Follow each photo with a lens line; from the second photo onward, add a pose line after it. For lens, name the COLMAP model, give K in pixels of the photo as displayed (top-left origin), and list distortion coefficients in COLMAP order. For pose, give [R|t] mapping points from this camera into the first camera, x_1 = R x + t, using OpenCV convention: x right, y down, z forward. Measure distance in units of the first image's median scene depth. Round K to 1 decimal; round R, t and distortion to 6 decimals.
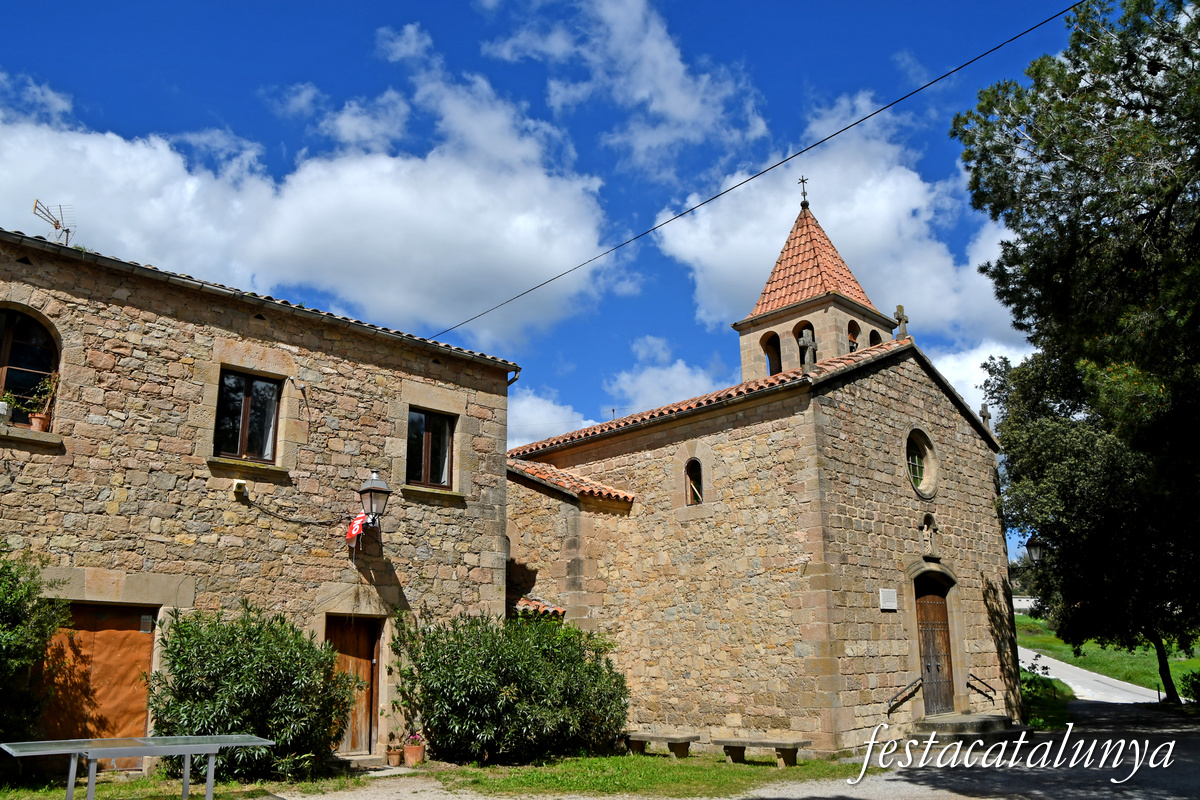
lens RADIAL K [[934.8, 0, 600.0], [0, 934.8, 400.0], [0, 0, 1]] dist [-0.178884, 0.166503]
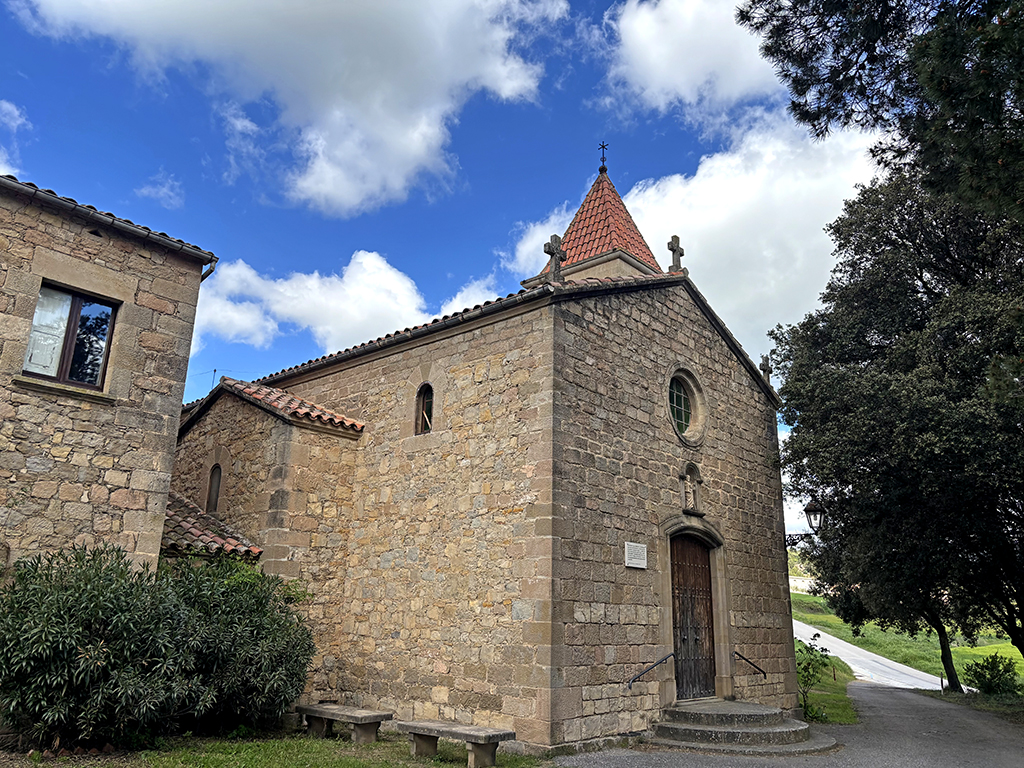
lens RADIAL K [[772.2, 0, 512.7], [0, 772.2, 373.4], [0, 0, 1]] dist [0.032950, -0.009118]
pose [[0.996294, 0.058338, 0.063202, 0.139068], [-0.056458, 0.997919, -0.031135, 0.074167], [-0.064887, 0.027451, 0.997515, 0.270362]]
